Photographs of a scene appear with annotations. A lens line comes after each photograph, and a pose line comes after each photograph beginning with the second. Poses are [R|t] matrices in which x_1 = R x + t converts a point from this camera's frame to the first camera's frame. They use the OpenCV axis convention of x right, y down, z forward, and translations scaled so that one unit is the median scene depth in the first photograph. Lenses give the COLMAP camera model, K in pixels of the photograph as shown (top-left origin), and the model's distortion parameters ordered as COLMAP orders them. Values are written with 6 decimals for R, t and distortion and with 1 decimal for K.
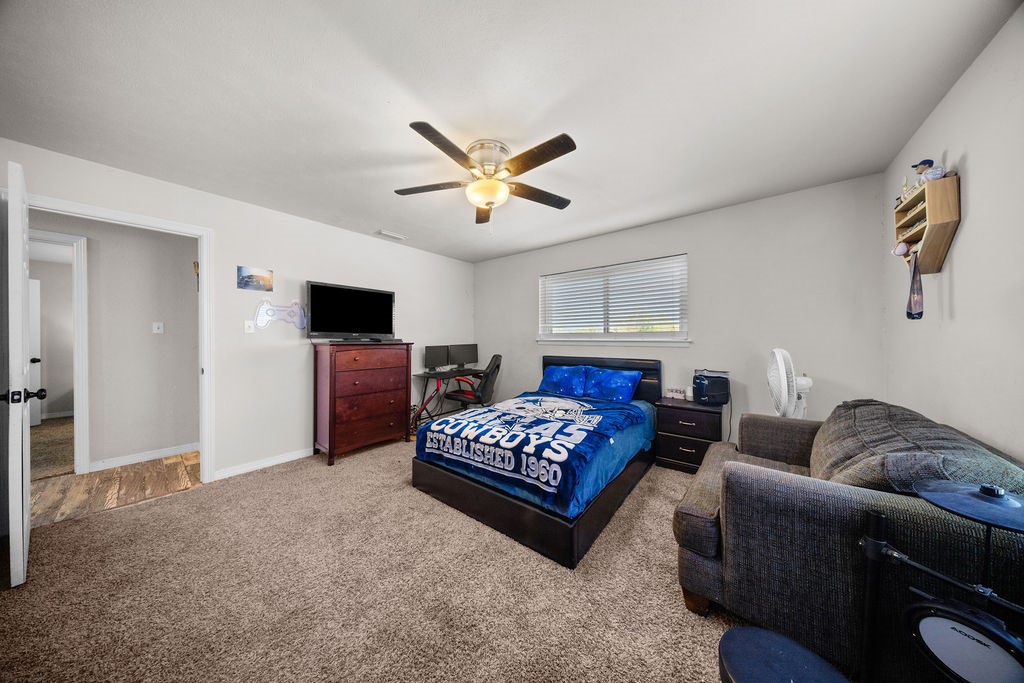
lens RADIAL K [[302.7, 0, 515.5], [0, 302.7, 339.4], [0, 0, 1]] dist [0.009060, -0.003908]
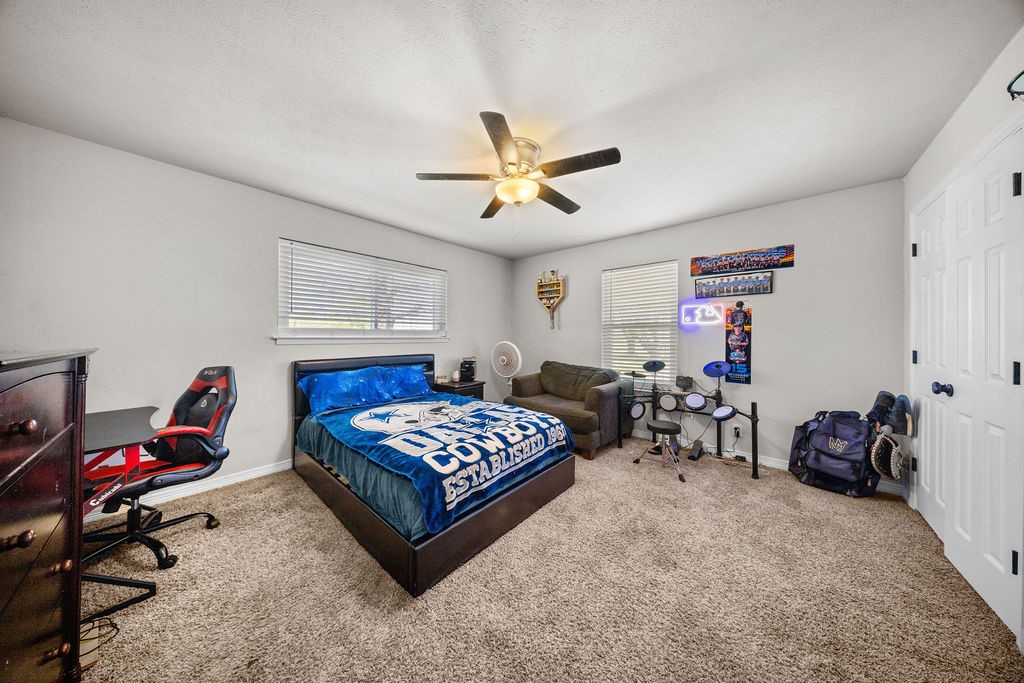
lens RADIAL K [[302.7, 0, 515.5], [0, 302.7, 339.4], [0, 0, 1]] dist [0.009060, -0.003908]
pose [[0.044365, -0.011794, 0.998946, -1.031277], [-0.001855, 0.999928, 0.011888, -0.005873], [-0.999014, -0.002381, 0.044340, 0.910774]]
